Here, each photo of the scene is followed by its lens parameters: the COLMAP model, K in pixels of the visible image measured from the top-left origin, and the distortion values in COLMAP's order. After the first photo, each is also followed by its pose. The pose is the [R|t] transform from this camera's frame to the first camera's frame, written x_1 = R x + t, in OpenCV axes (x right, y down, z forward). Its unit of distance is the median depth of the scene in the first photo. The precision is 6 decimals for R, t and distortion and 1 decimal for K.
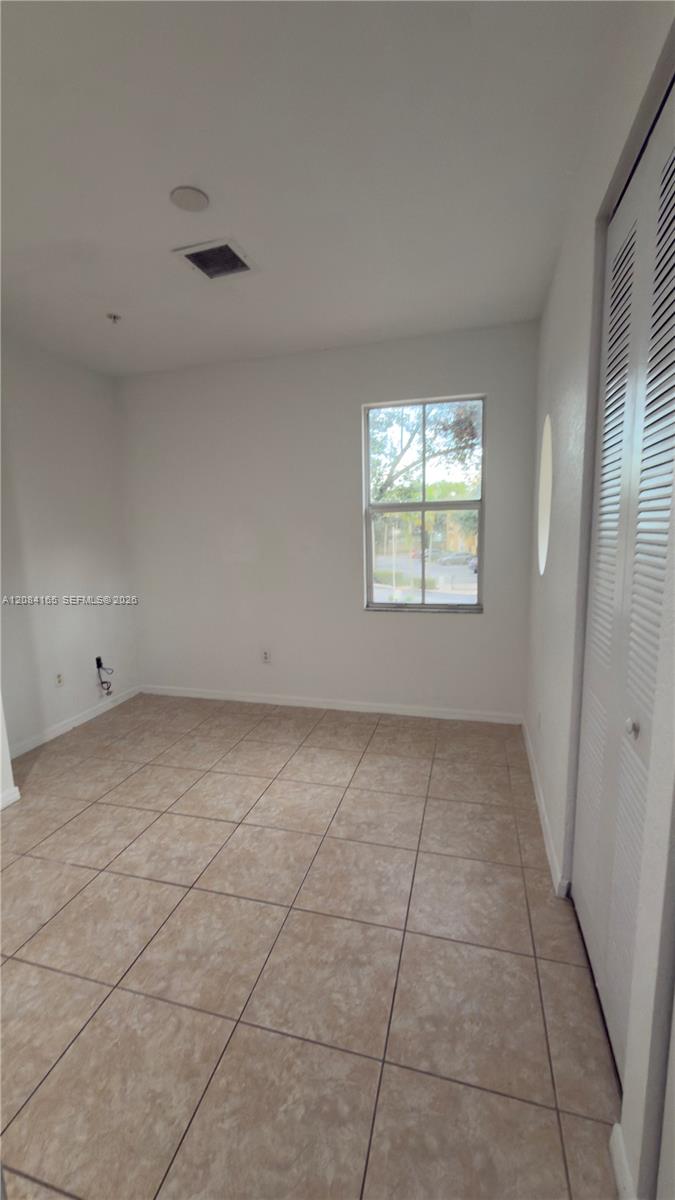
lens RADIAL K [[477.8, 0, 334.4], [0, 477.8, 603.6], [0, 0, 1]] dist [0.000519, -0.000810]
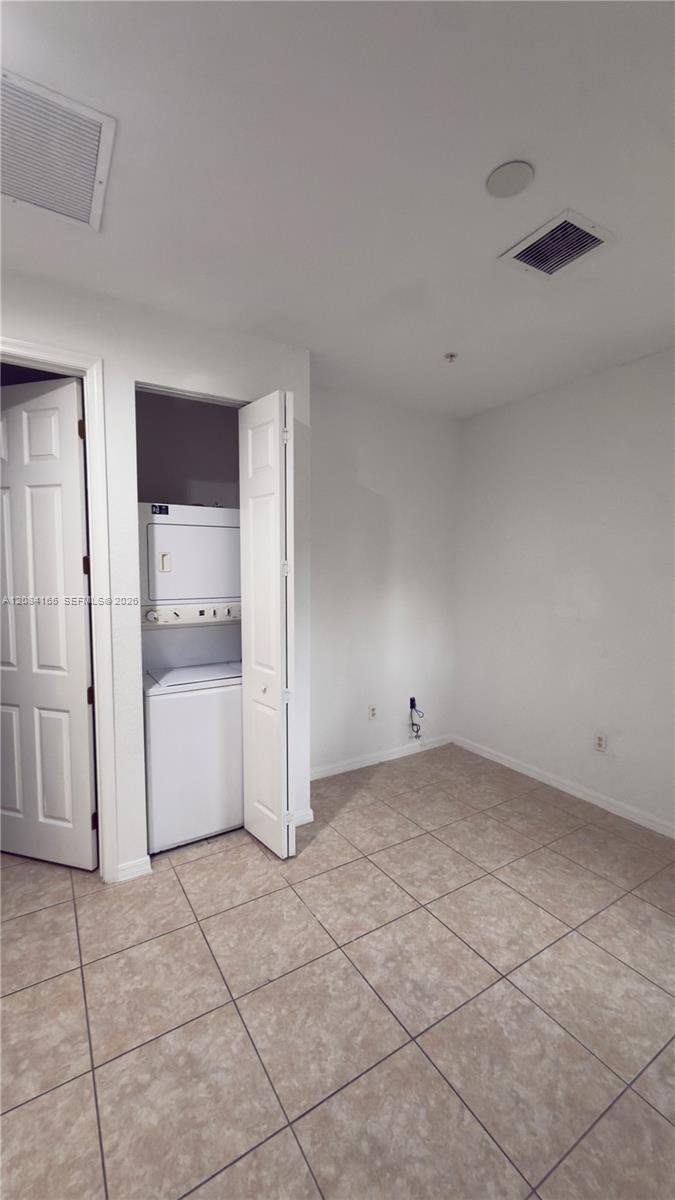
lens RADIAL K [[477.8, 0, 336.2], [0, 477.8, 601.9], [0, 0, 1]] dist [0.000519, -0.000810]
pose [[0.742608, 0.075198, -0.665491, 0.045028], [-0.128802, 0.991163, -0.031731, -0.043622], [0.657224, 0.109280, 0.745731, 0.173765]]
